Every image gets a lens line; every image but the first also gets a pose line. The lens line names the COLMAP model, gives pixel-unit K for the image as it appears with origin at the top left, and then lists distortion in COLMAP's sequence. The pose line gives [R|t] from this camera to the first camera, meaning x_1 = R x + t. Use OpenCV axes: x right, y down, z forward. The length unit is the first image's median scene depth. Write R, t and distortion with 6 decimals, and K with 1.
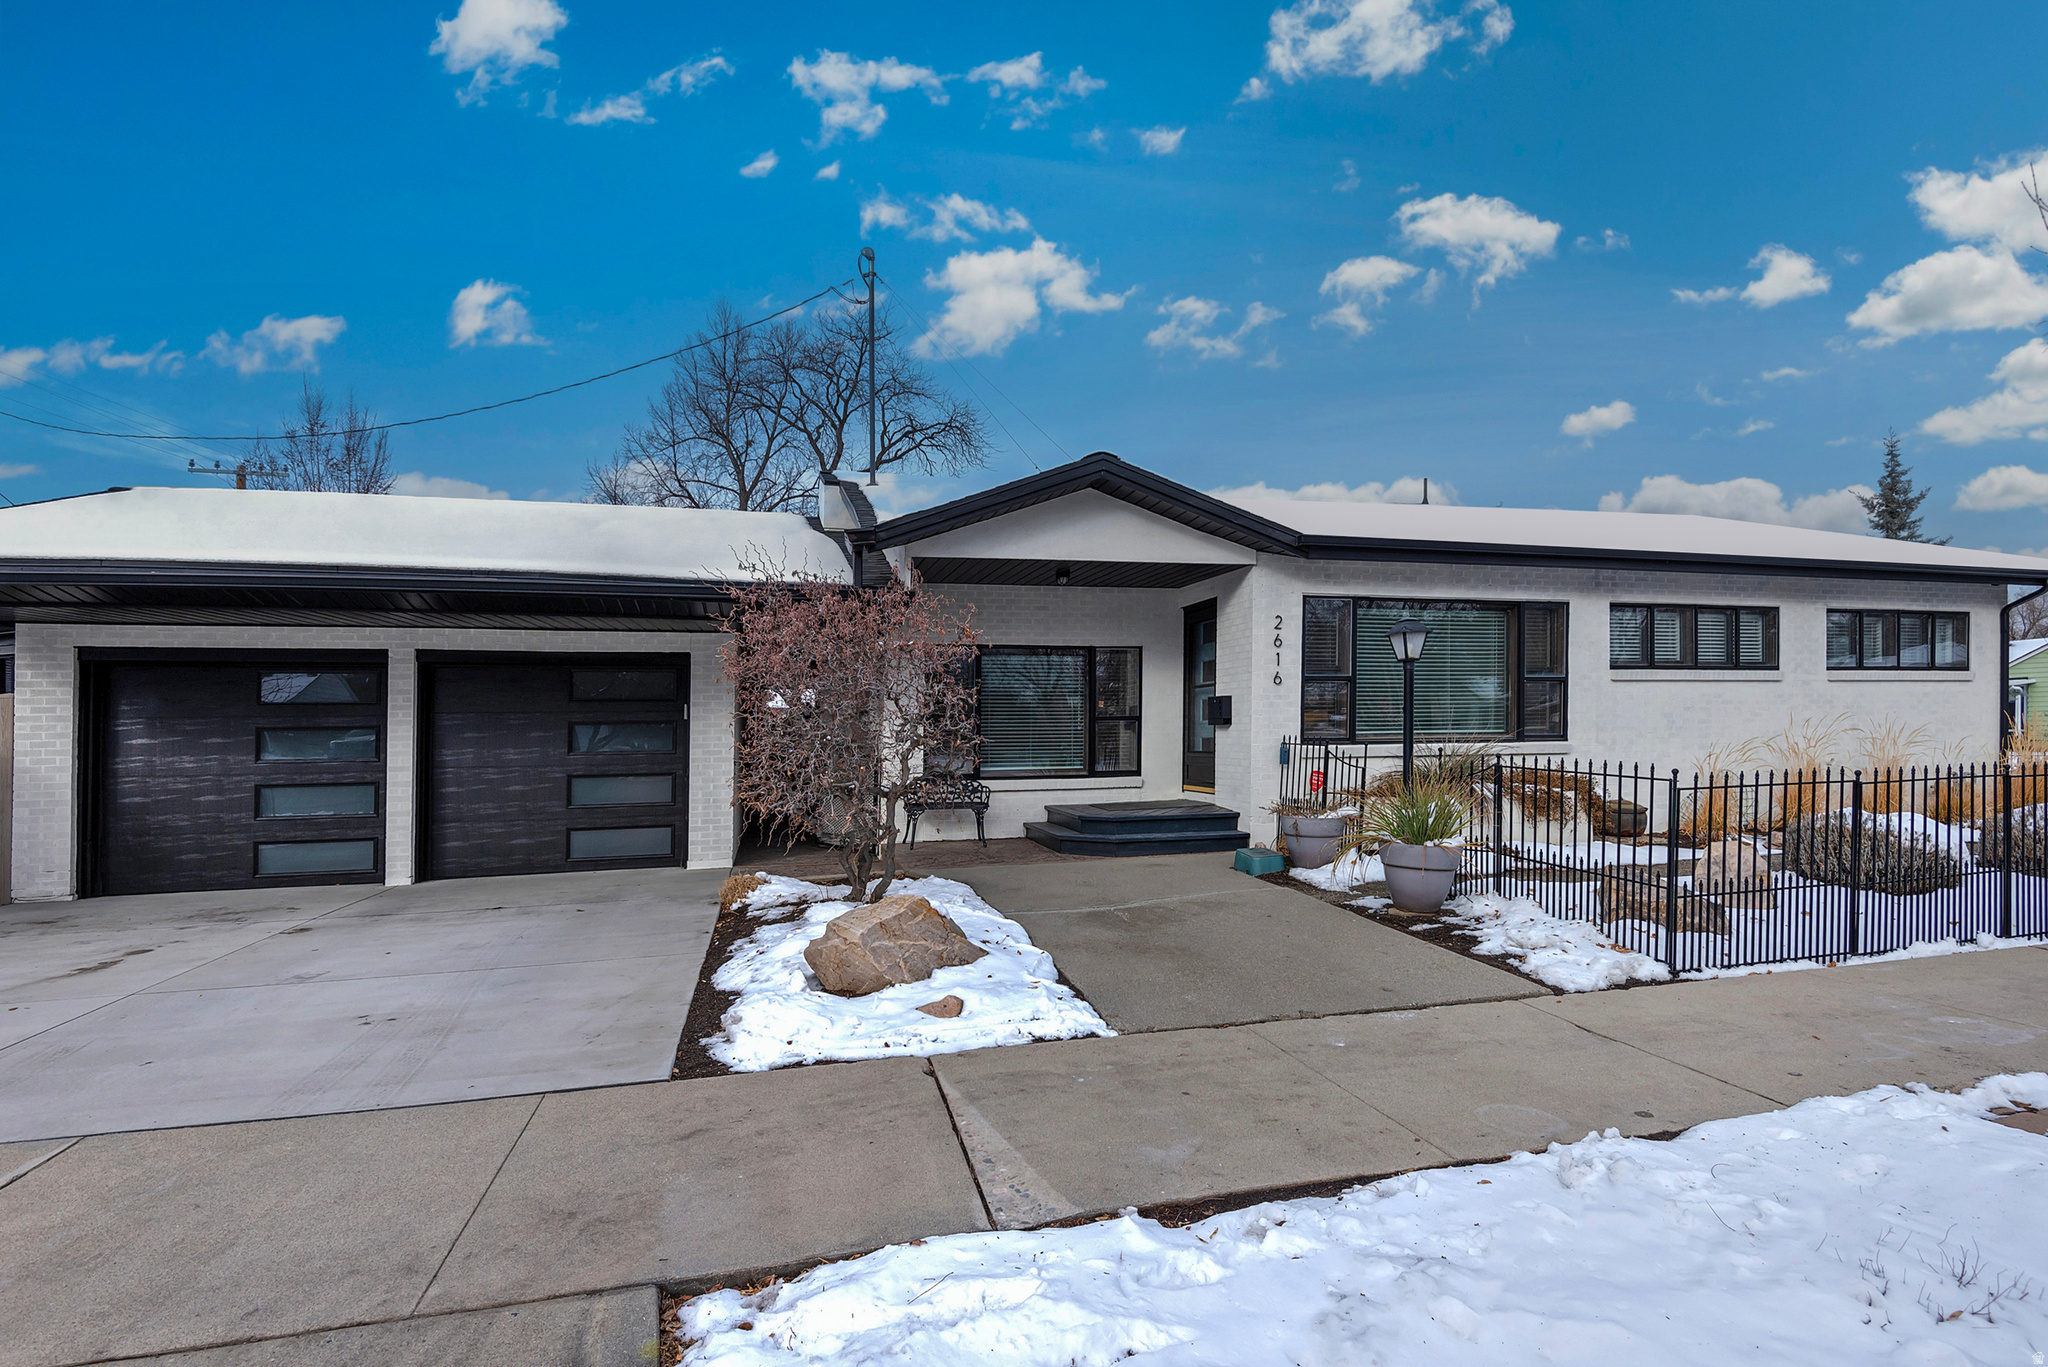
lens RADIAL K [[936.7, 0, 1024.0], [0, 936.7, 683.5], [0, 0, 1]] dist [0.020194, -0.016901]
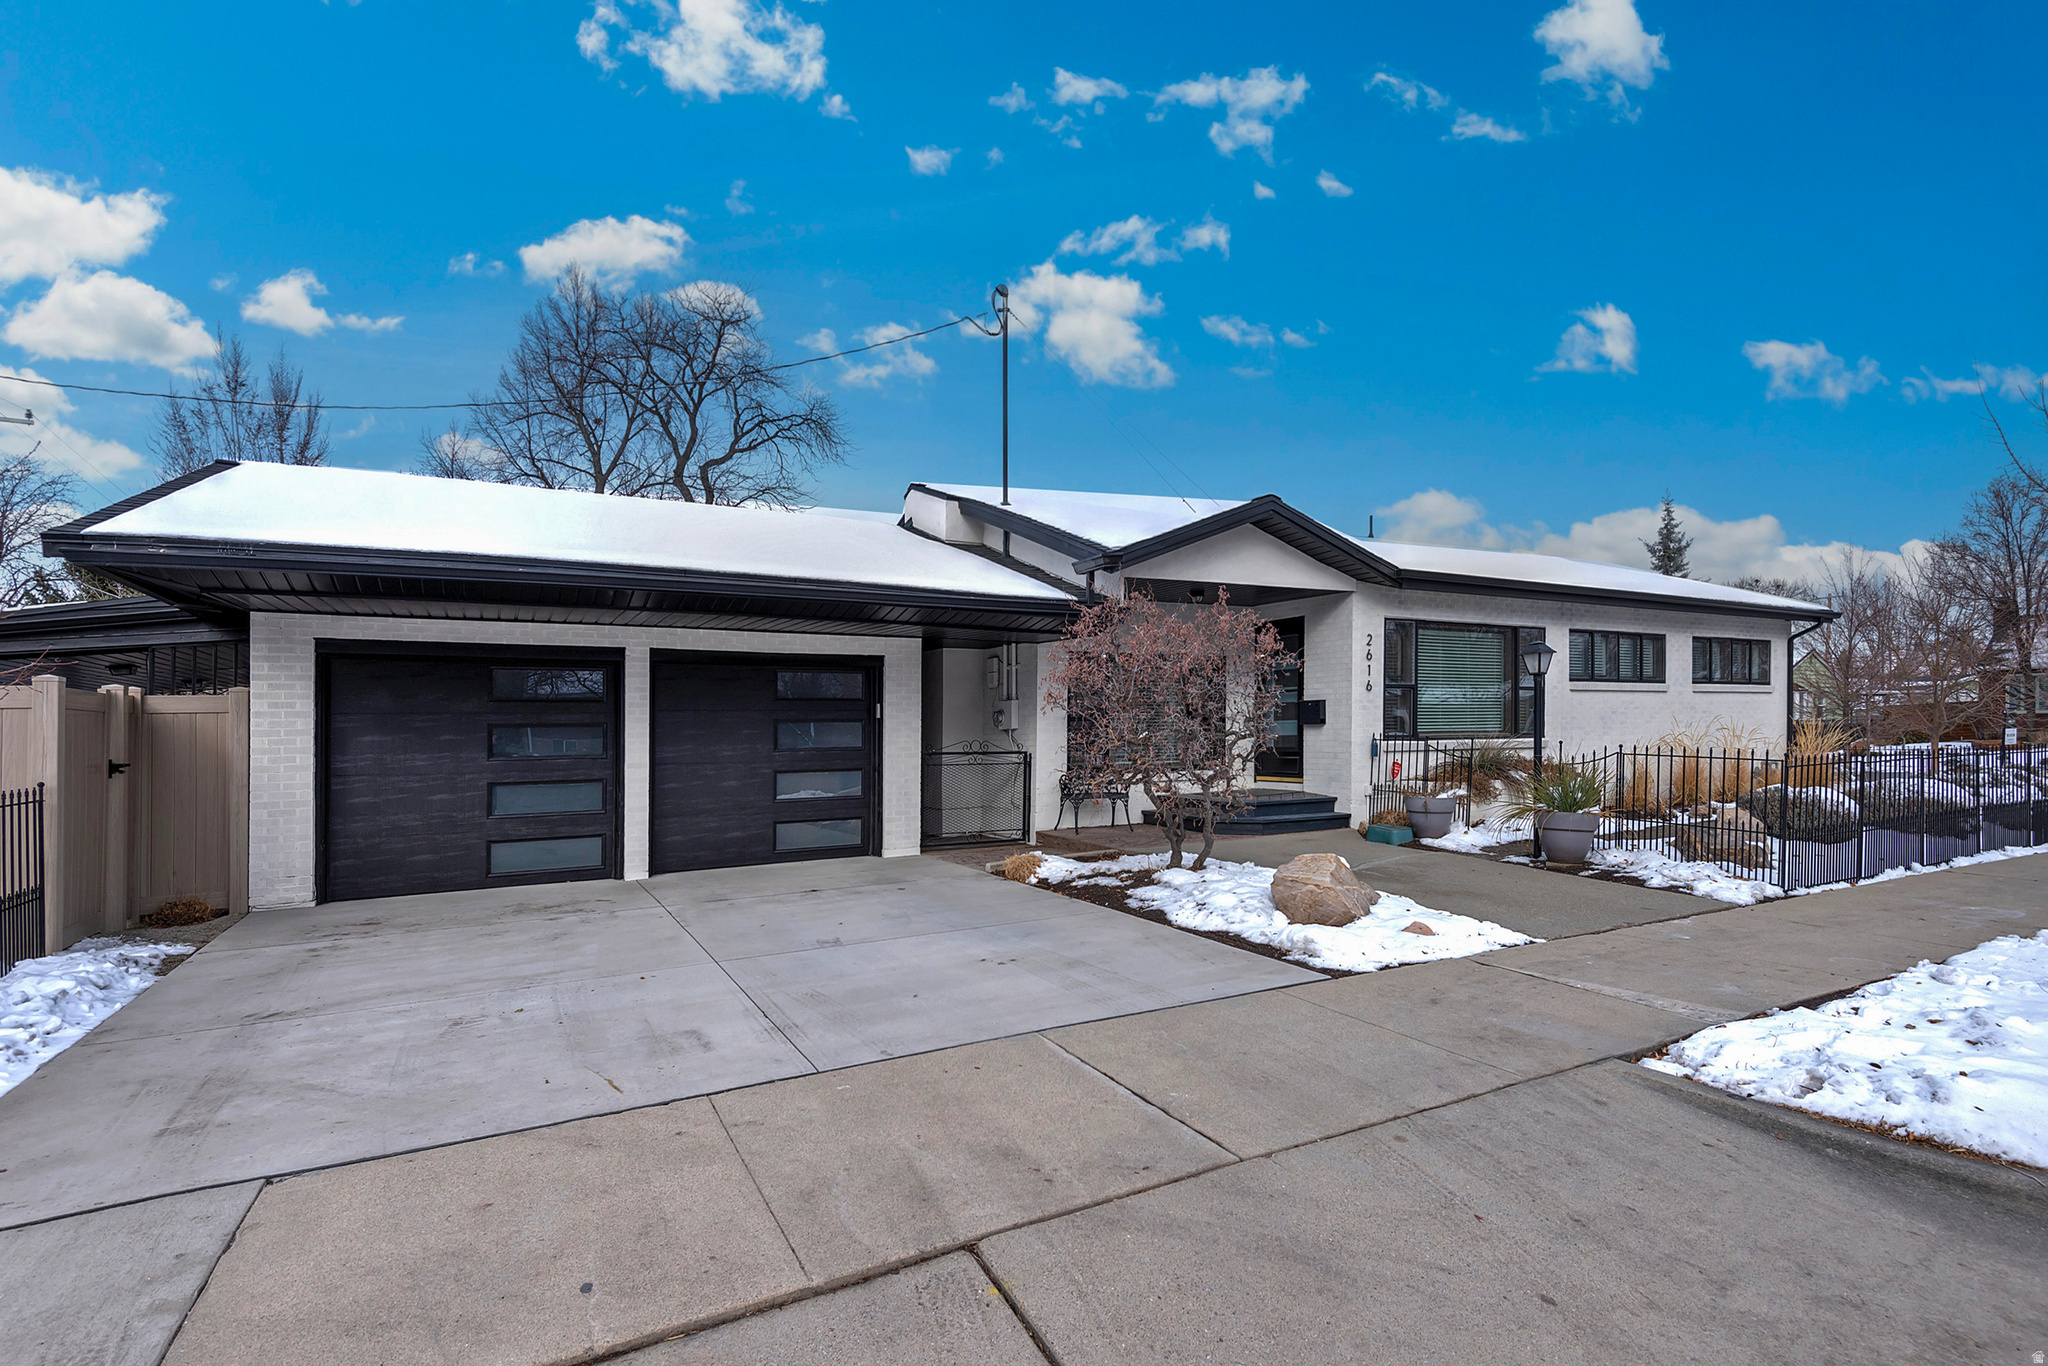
lens RADIAL K [[956.7, 0, 1023.8], [0, 956.7, 692.9], [0, 0, 1]] dist [0.043984, -0.034624]
pose [[0.971028, 0.009586, 0.238775, -0.507114], [-0.011225, 0.999922, 0.005505, 0.002080], [-0.238703, -0.008026, 0.971059, -0.108767]]
